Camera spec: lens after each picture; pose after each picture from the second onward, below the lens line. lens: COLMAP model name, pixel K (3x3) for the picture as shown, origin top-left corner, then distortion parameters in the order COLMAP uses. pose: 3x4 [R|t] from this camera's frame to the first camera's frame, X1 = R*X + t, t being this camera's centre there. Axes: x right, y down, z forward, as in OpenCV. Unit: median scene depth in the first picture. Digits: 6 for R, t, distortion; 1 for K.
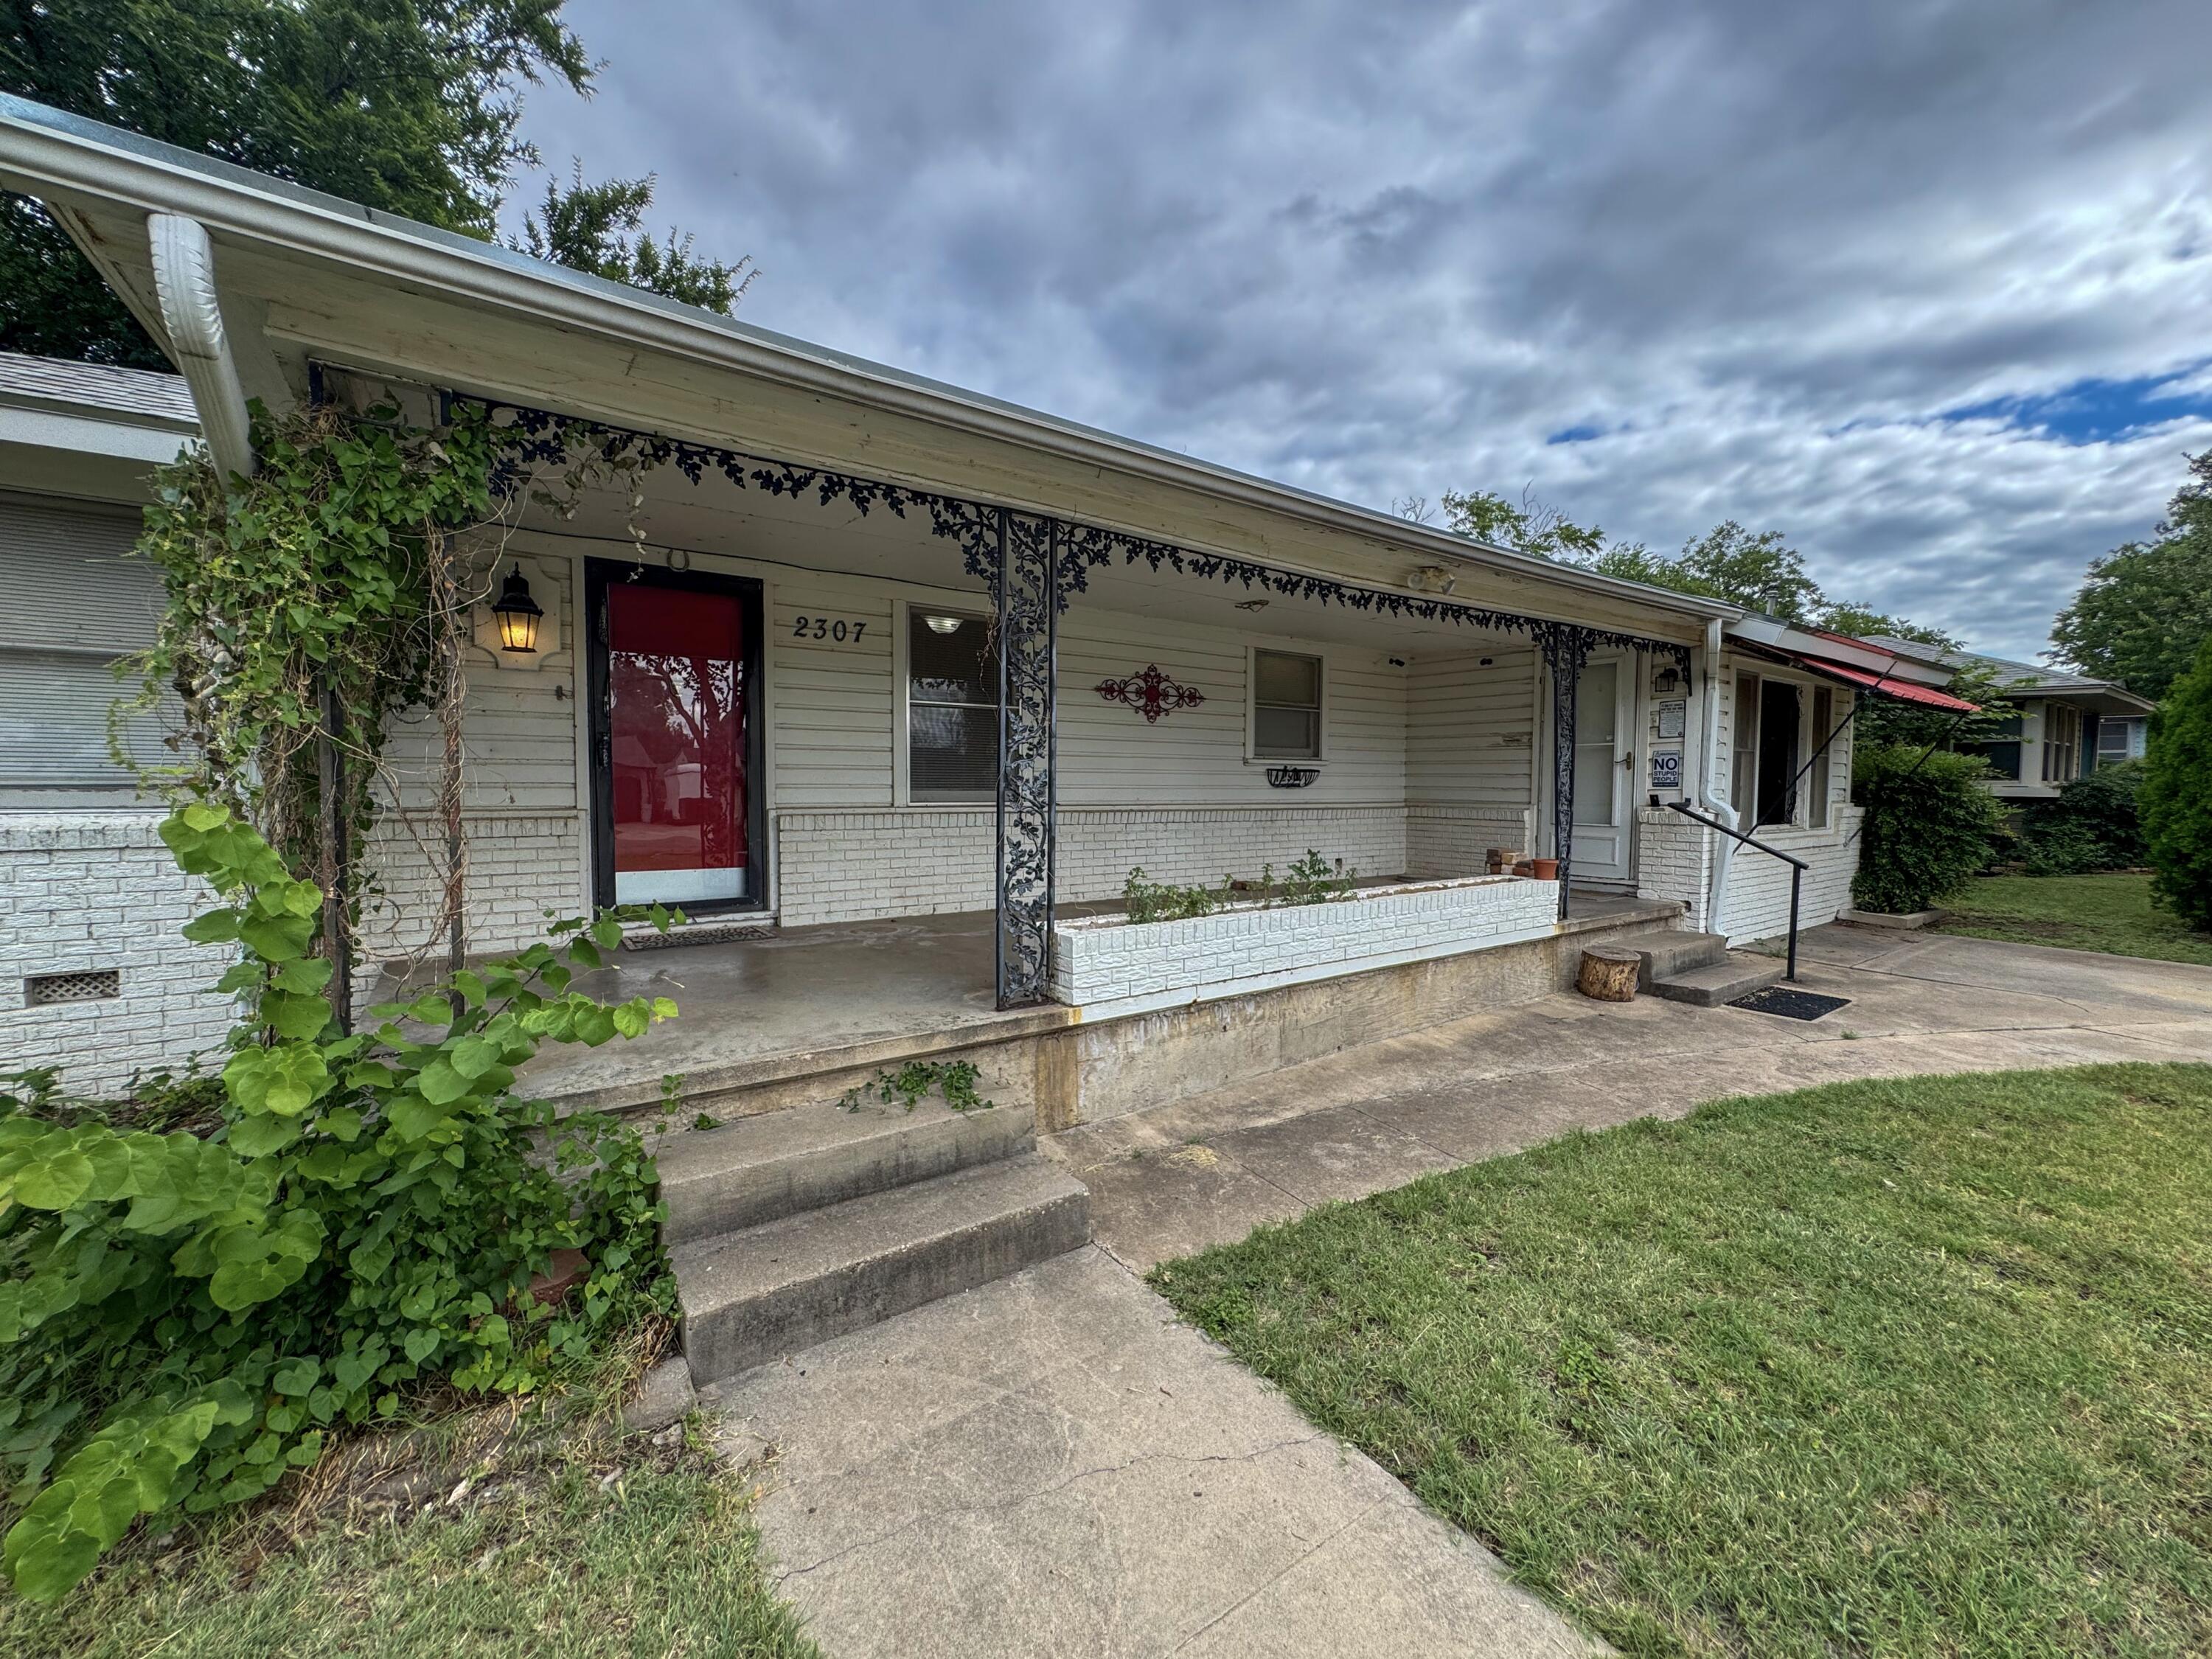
lens RADIAL K [[831.6, 0, 1098.5], [0, 831.6, 820.1], [0, 0, 1]] dist [-0.000943, 0.000306]
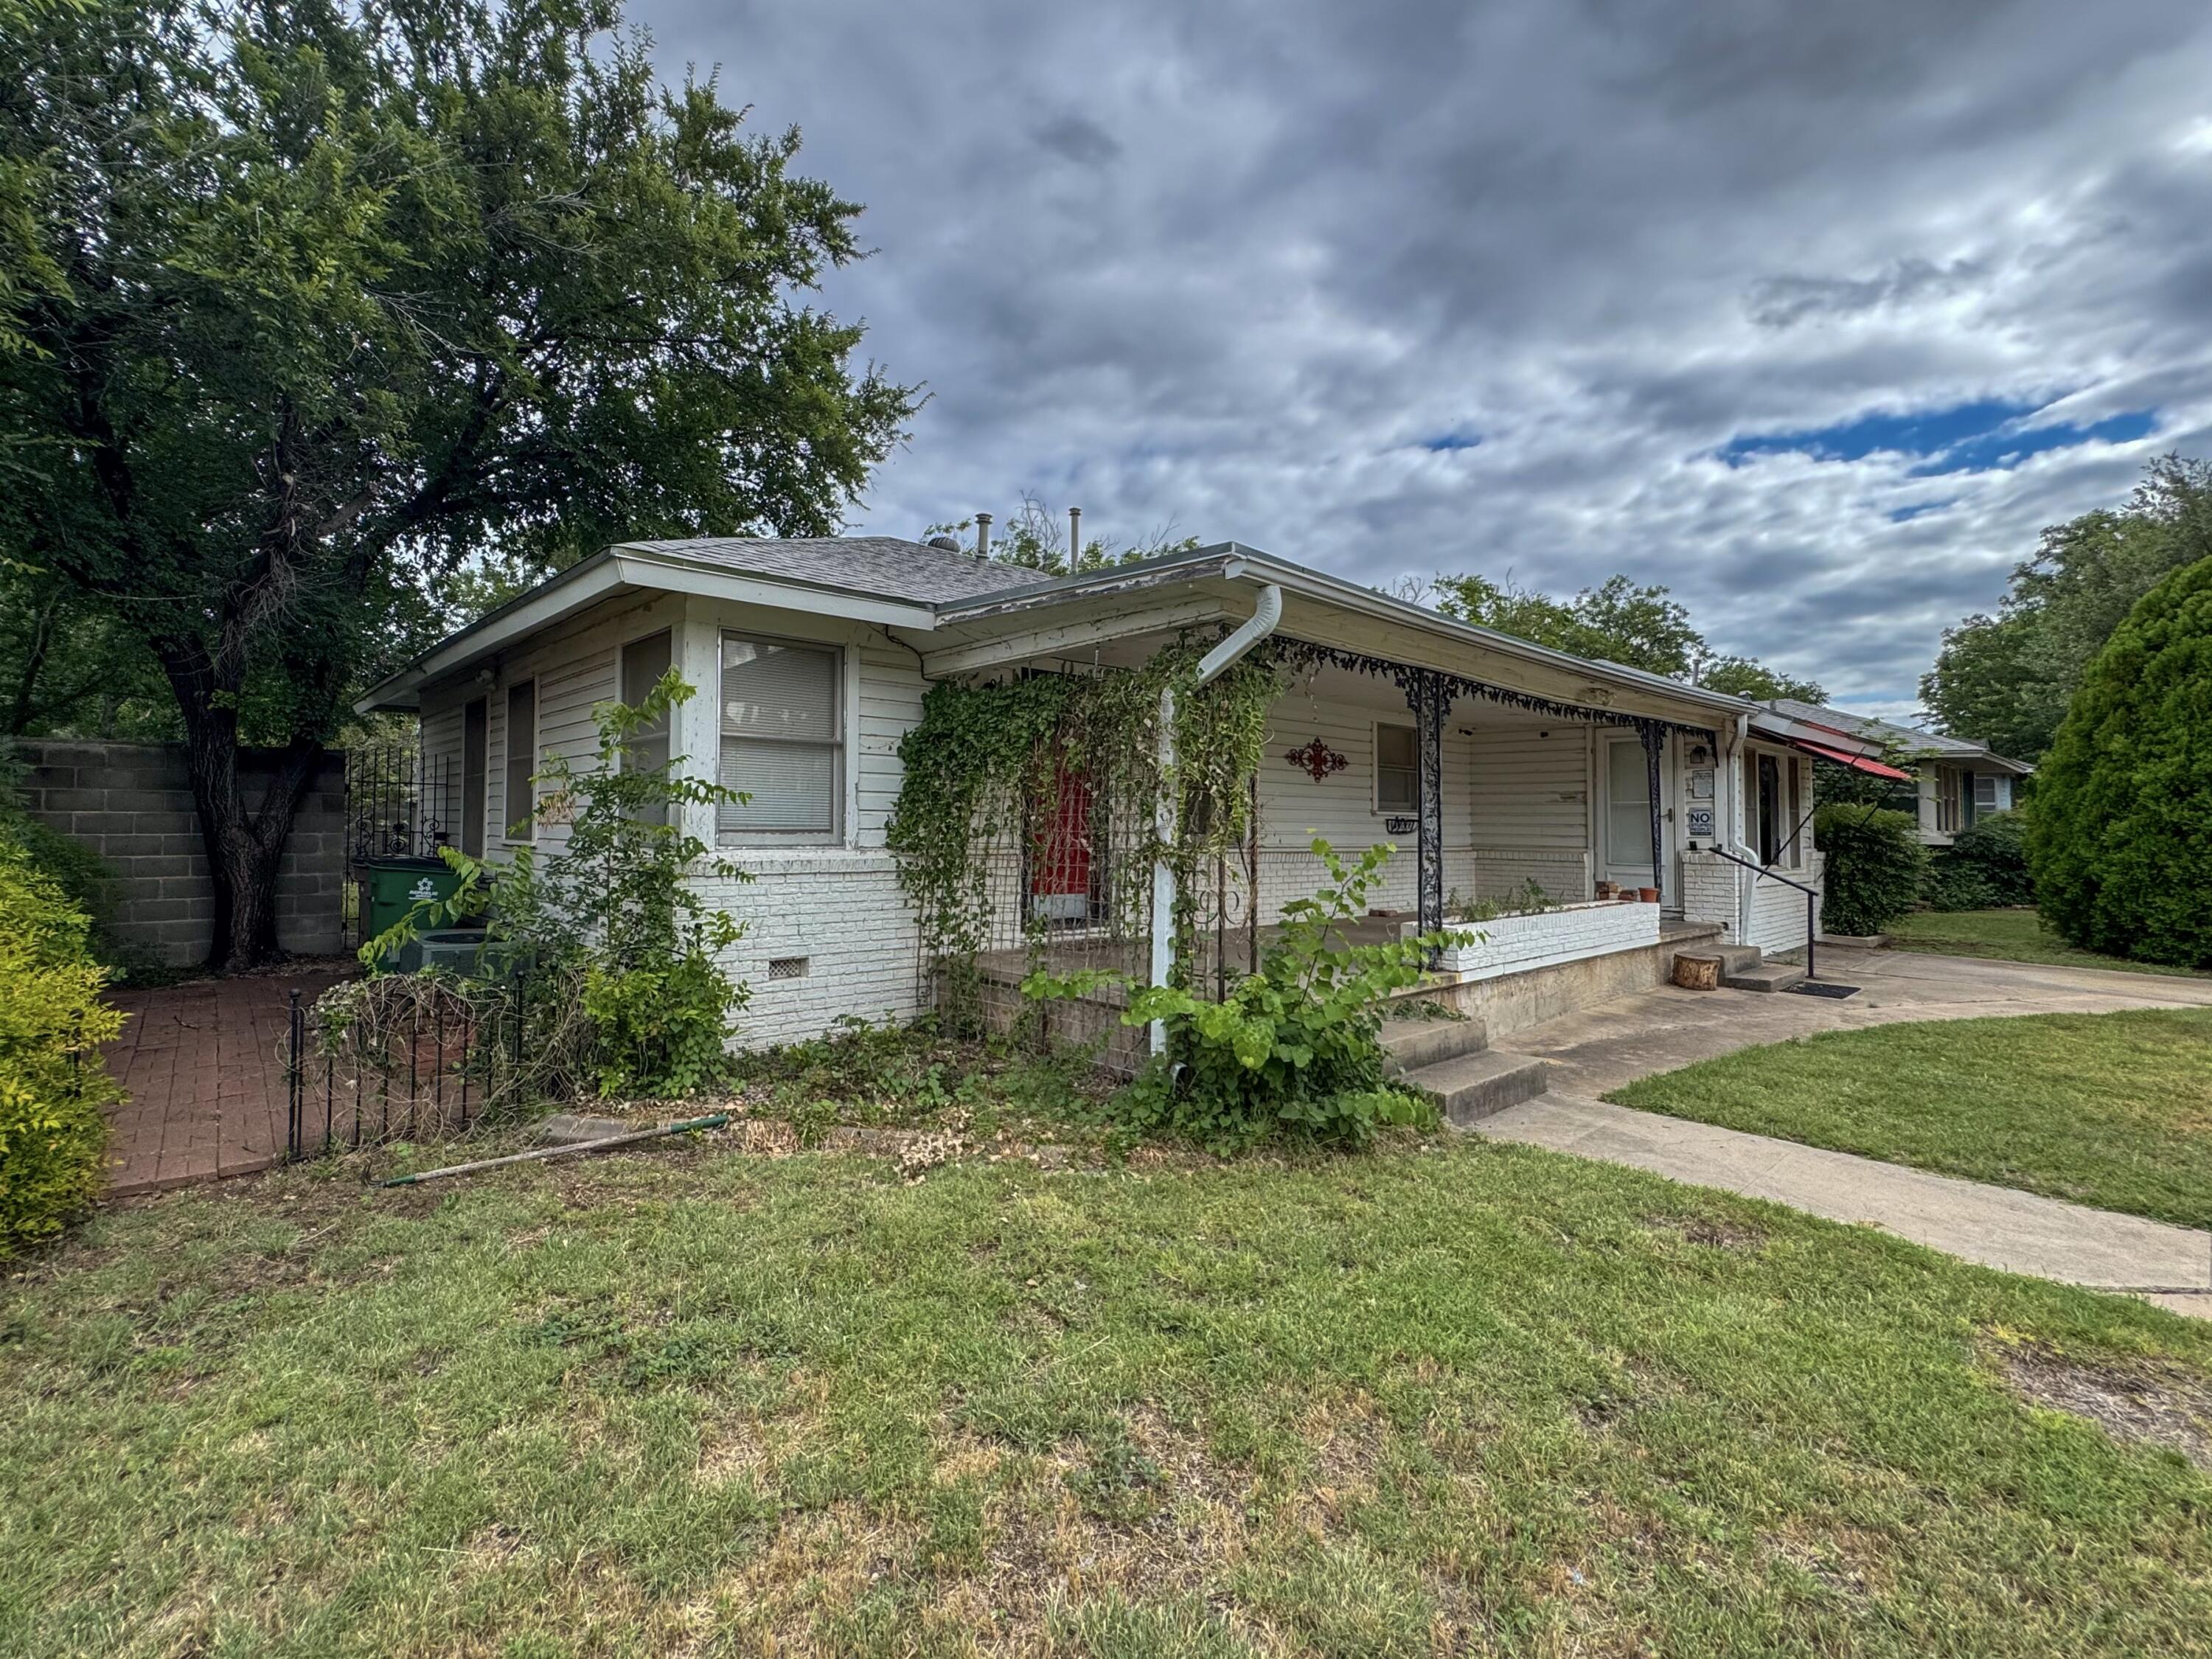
lens RADIAL K [[893.3, 0, 1054.0], [0, 893.3, 793.2], [0, 0, 1]] dist [-0.001948, 0.000036]
pose [[0.996590, 0.008963, 0.082028, -0.398122], [-0.002231, 0.996647, -0.081793, 0.009777], [-0.082486, 0.081331, 0.993268, -0.282394]]
